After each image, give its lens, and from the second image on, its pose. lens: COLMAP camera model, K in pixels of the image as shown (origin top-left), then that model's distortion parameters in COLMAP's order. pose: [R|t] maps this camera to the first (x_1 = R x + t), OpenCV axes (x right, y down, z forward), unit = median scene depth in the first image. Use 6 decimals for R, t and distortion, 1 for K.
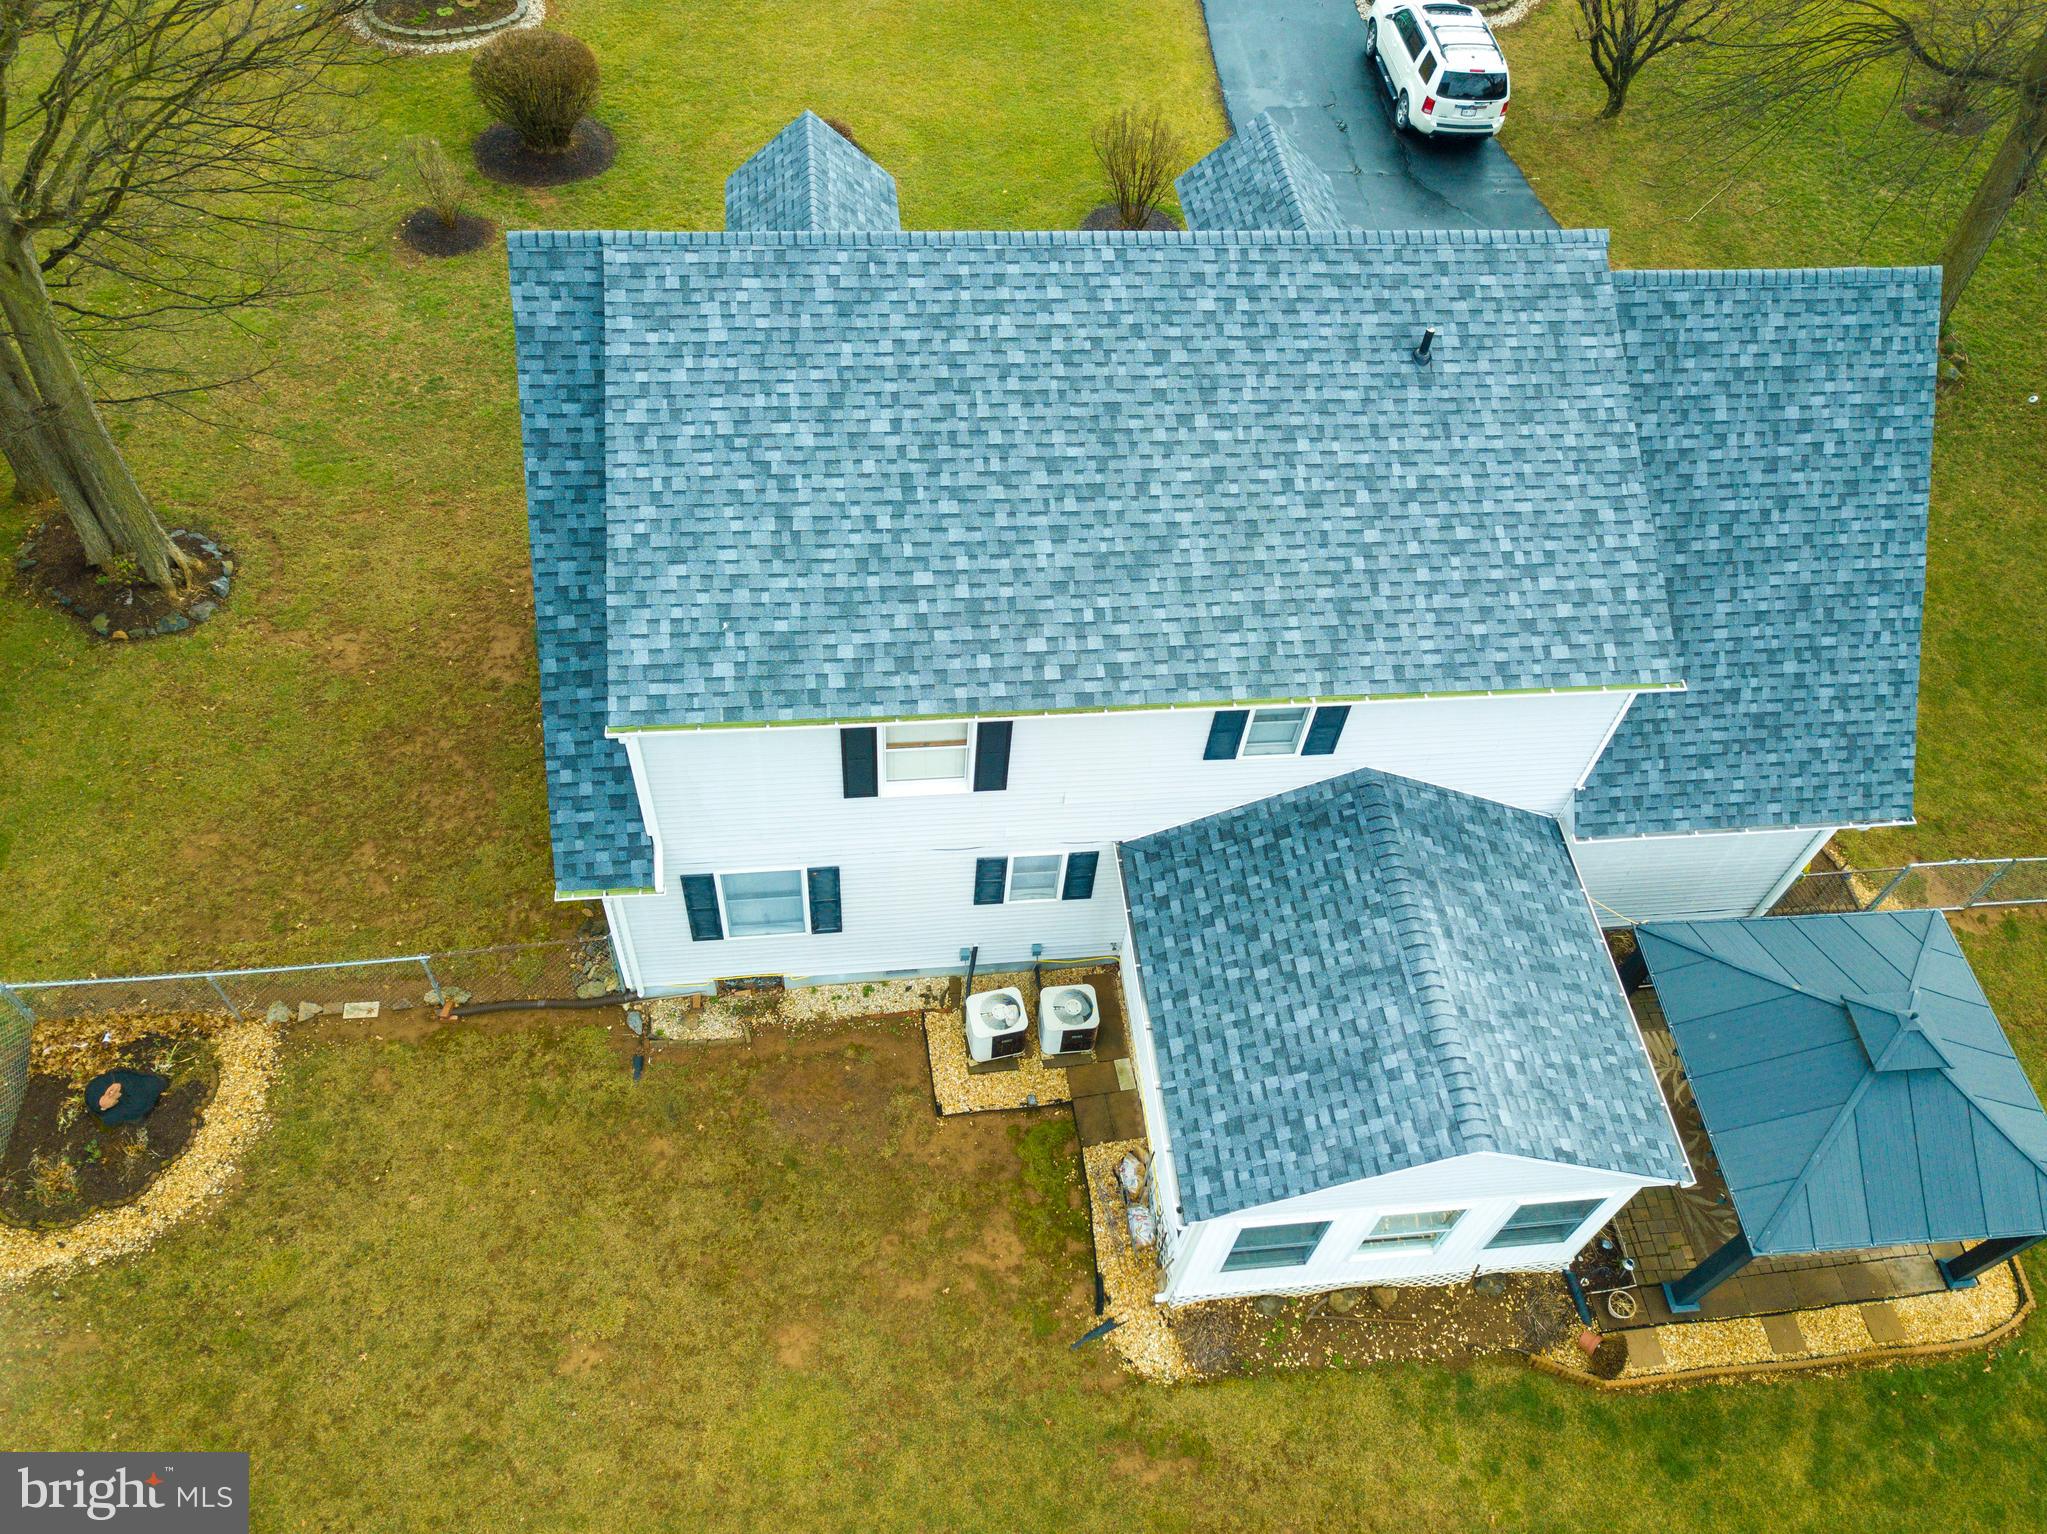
lens RADIAL K [[1565.3, 0, 1041.5], [0, 1565.3, 751.6], [0, 0, 1]] dist [0.006711, 0.001959]
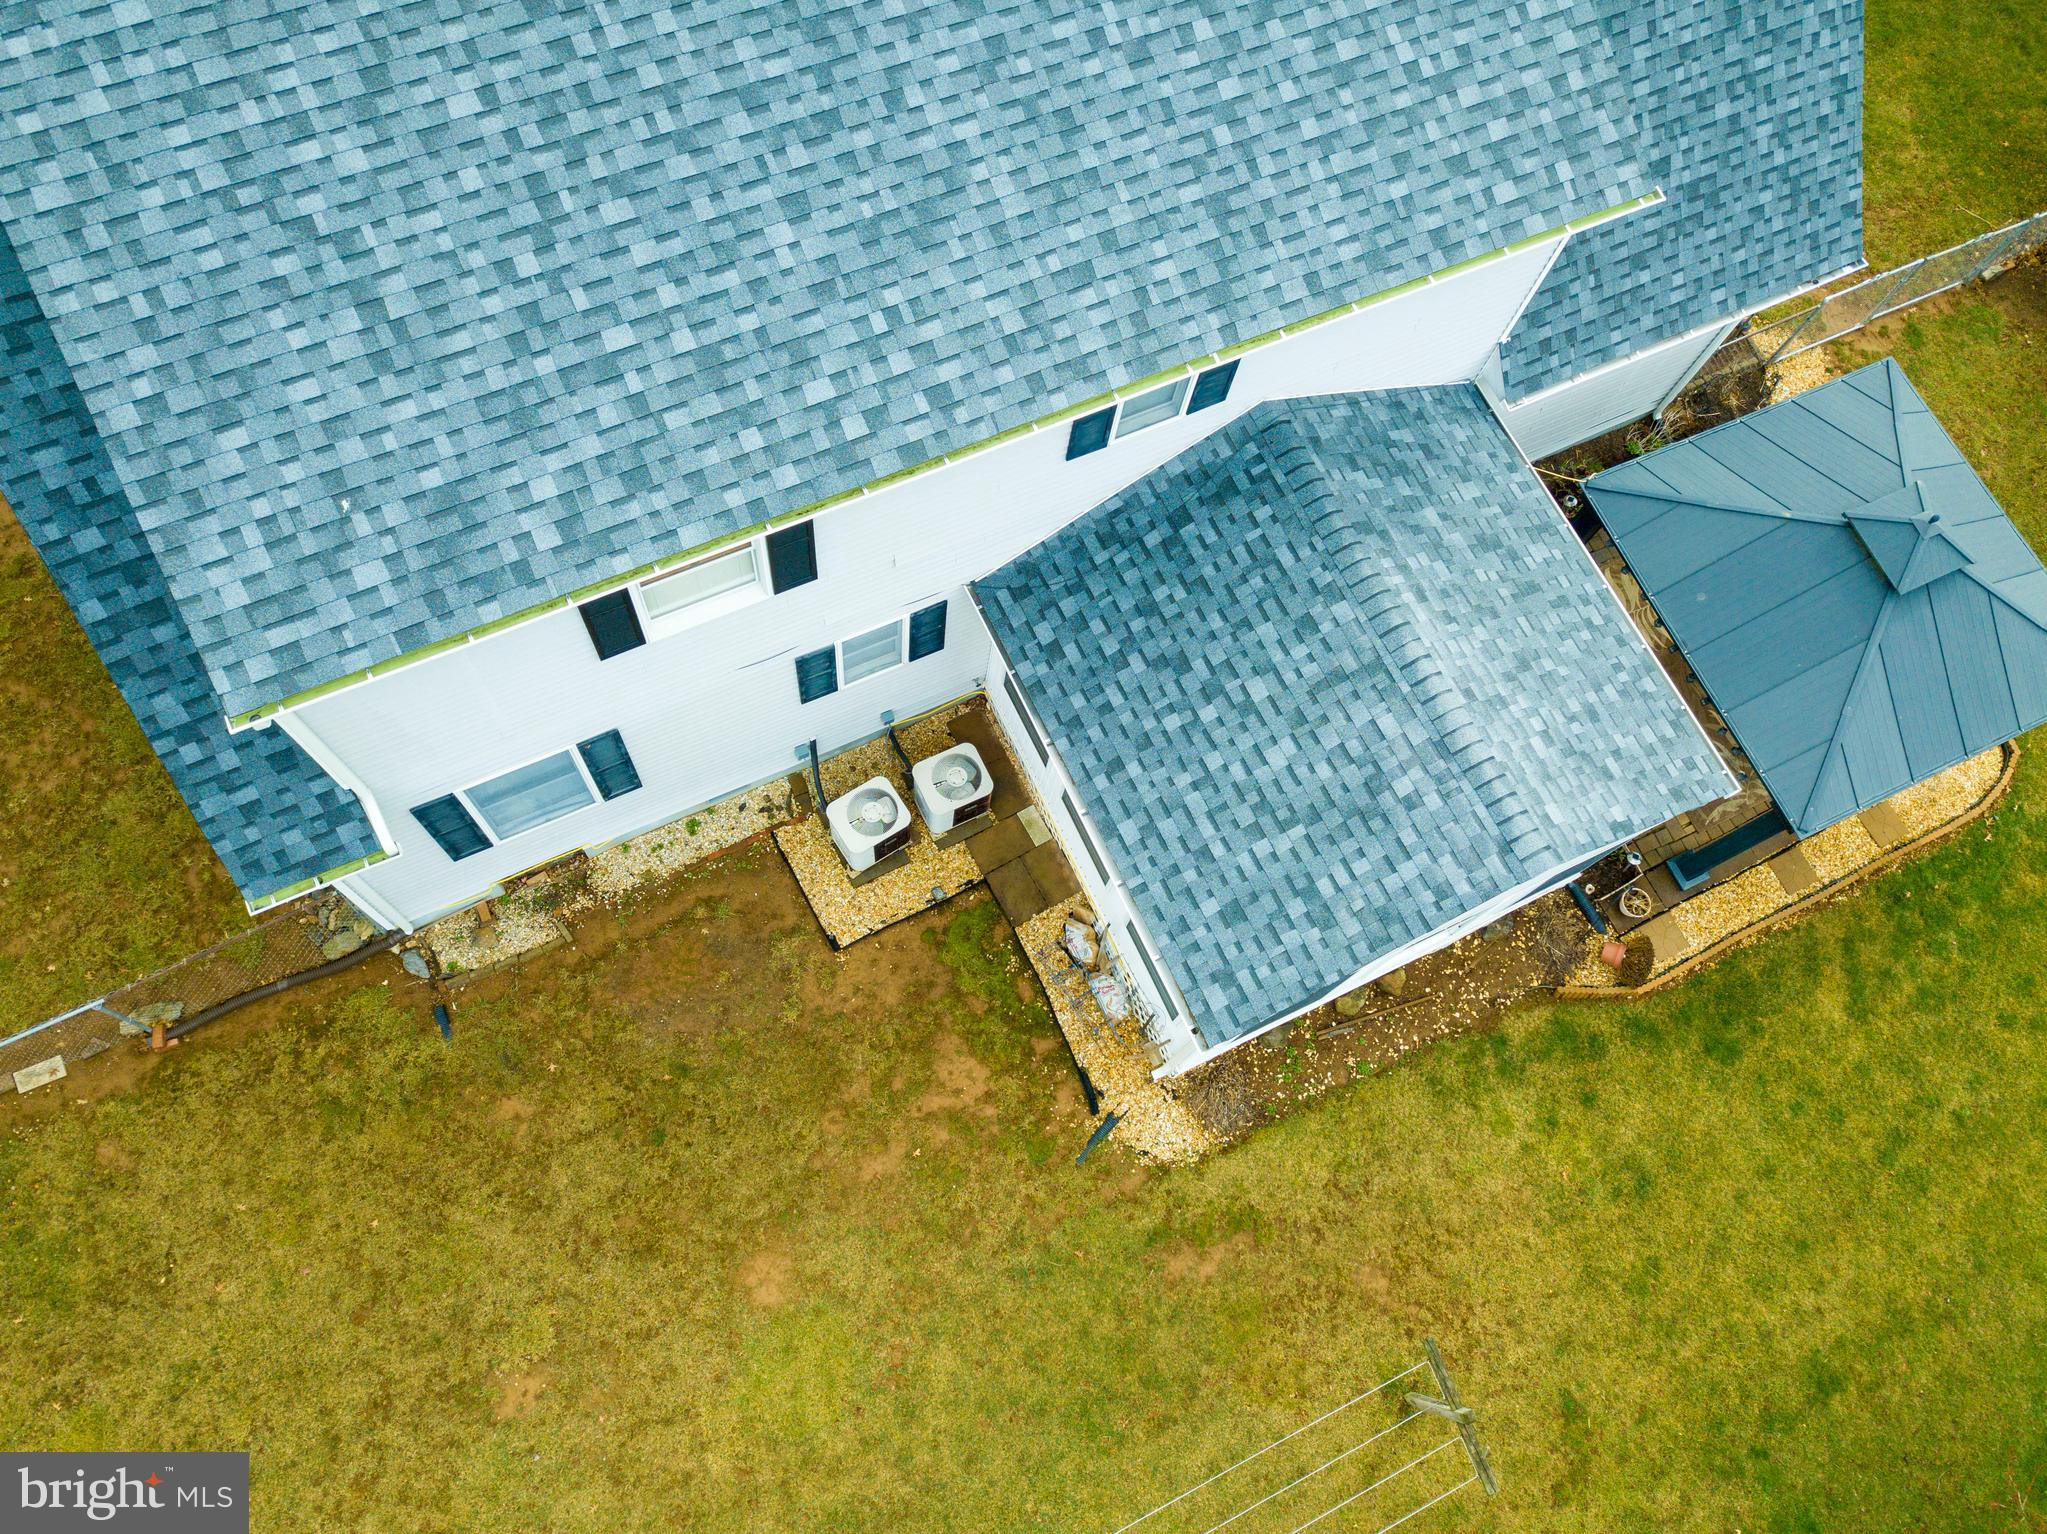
lens RADIAL K [[1565.3, 0, 1041.5], [0, 1565.3, 751.6], [0, 0, 1]] dist [0.006711, 0.001959]
pose [[0.942568, -0.306950, 0.131709, -0.044915], [0.249396, 0.909058, 0.333789, -0.117697], [-0.222188, -0.281772, 0.933401, 0.279999]]
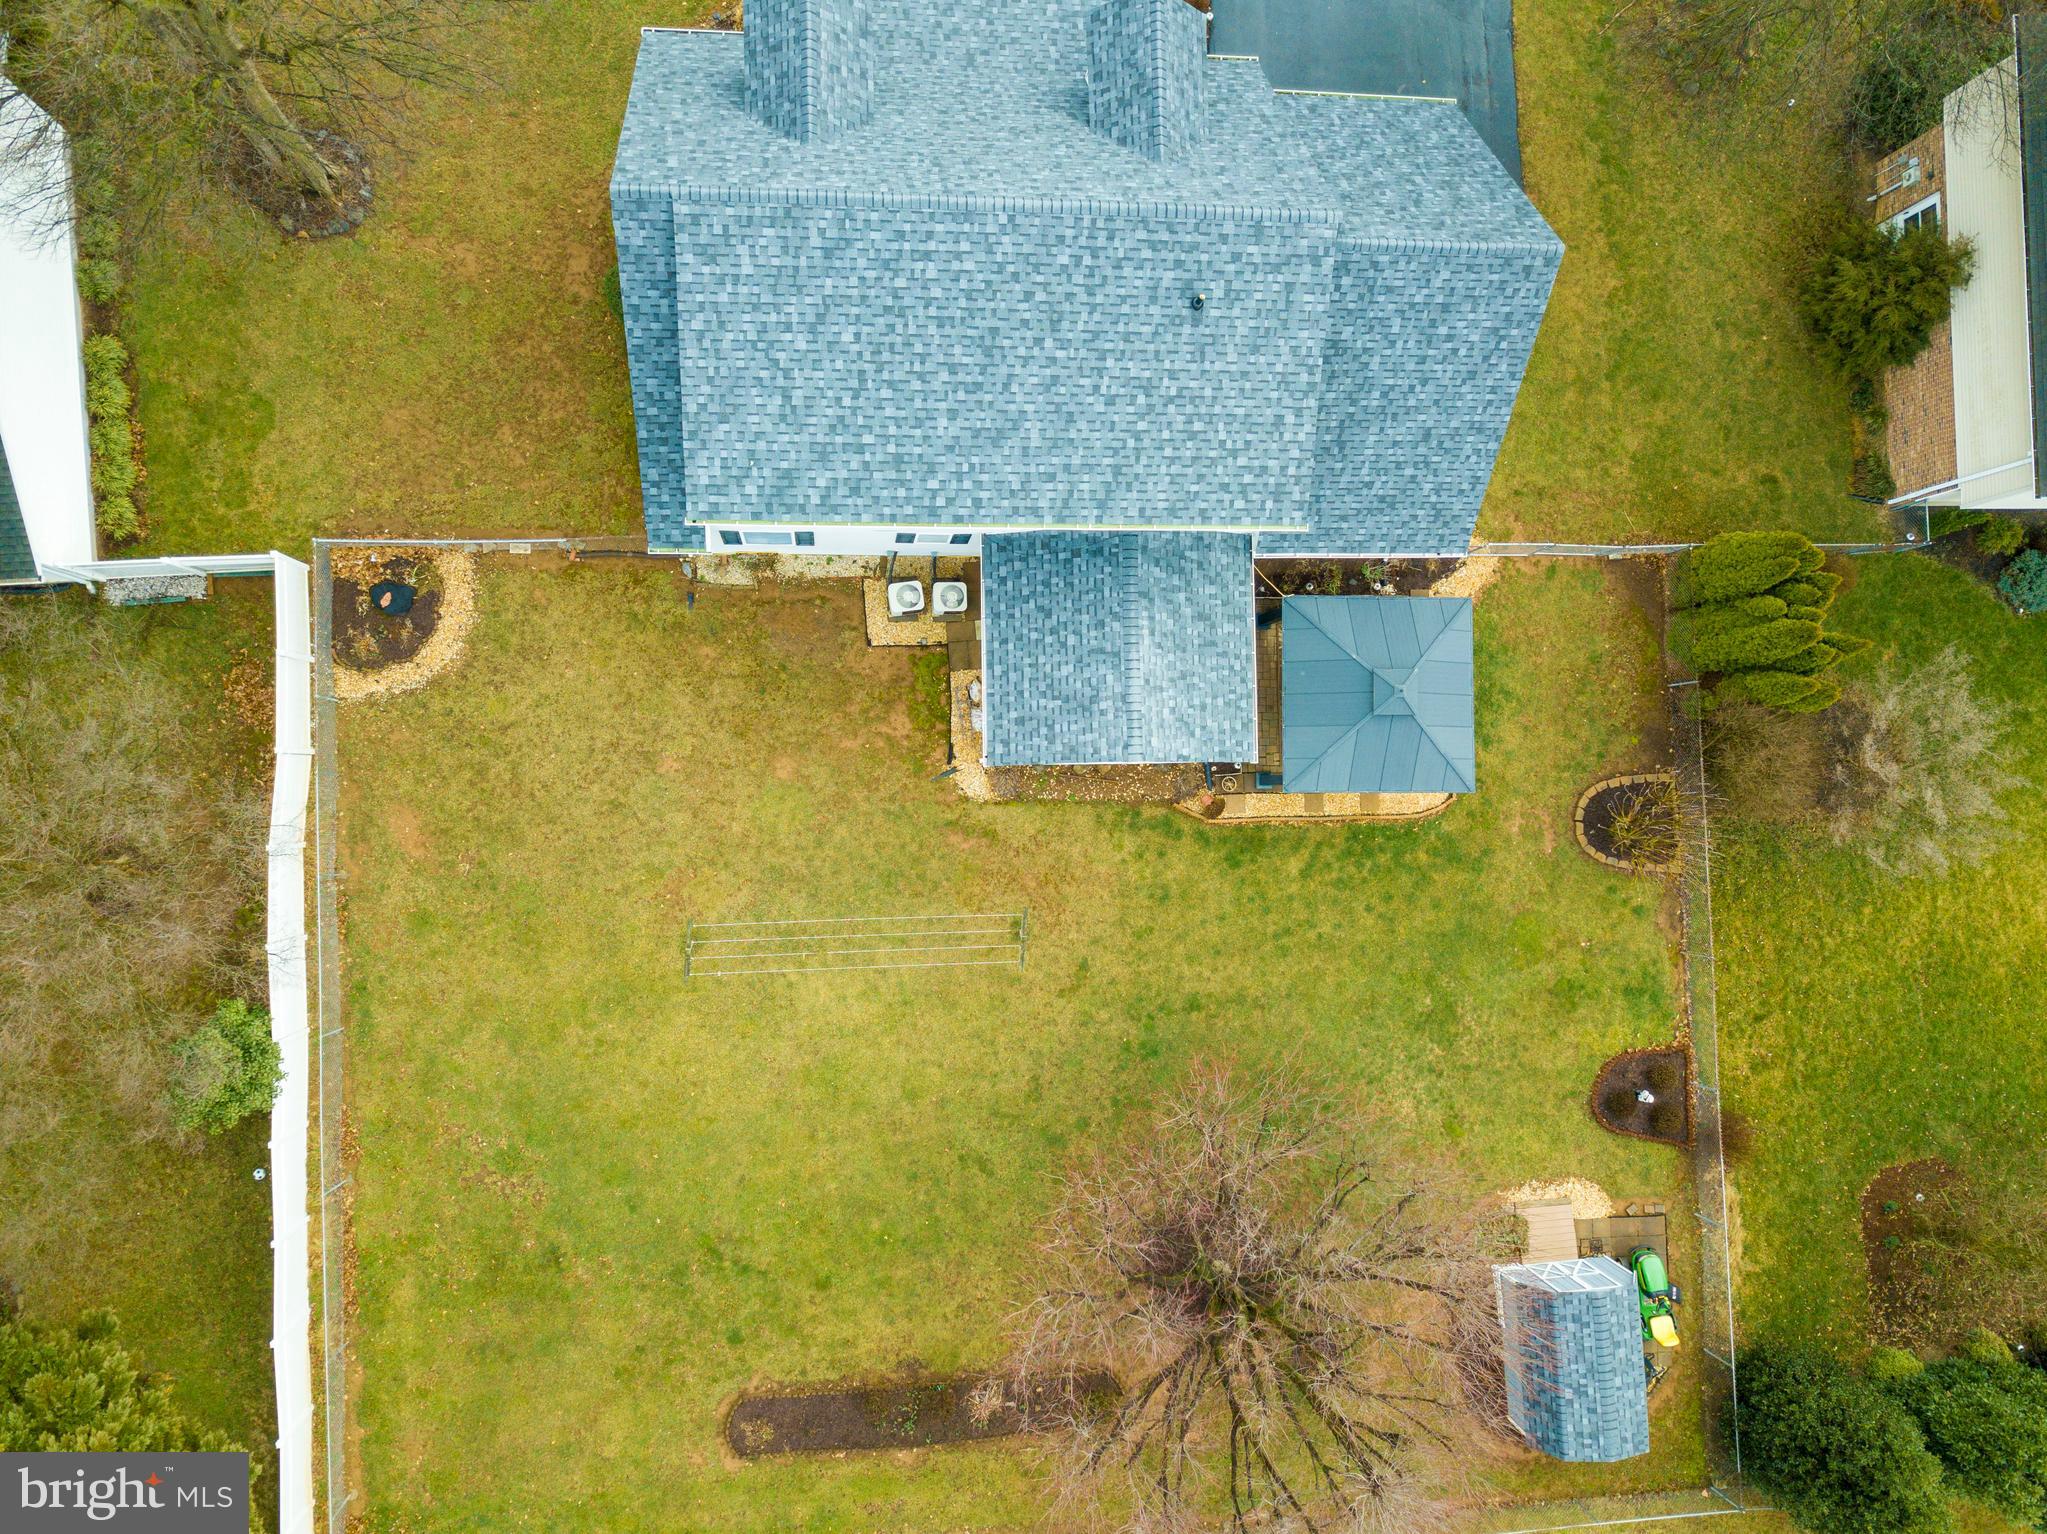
lens RADIAL K [[1571.0, 0, 1041.6], [0, 1571.0, 754.0], [0, 0, 1]] dist [0.008082, 0.001595]
pose [[0.993582, 0.099196, 0.054366, 0.047249], [-0.112497, 0.816273, 0.566606, -0.748052], [0.011827, -0.569085, 0.822193, -0.540324]]
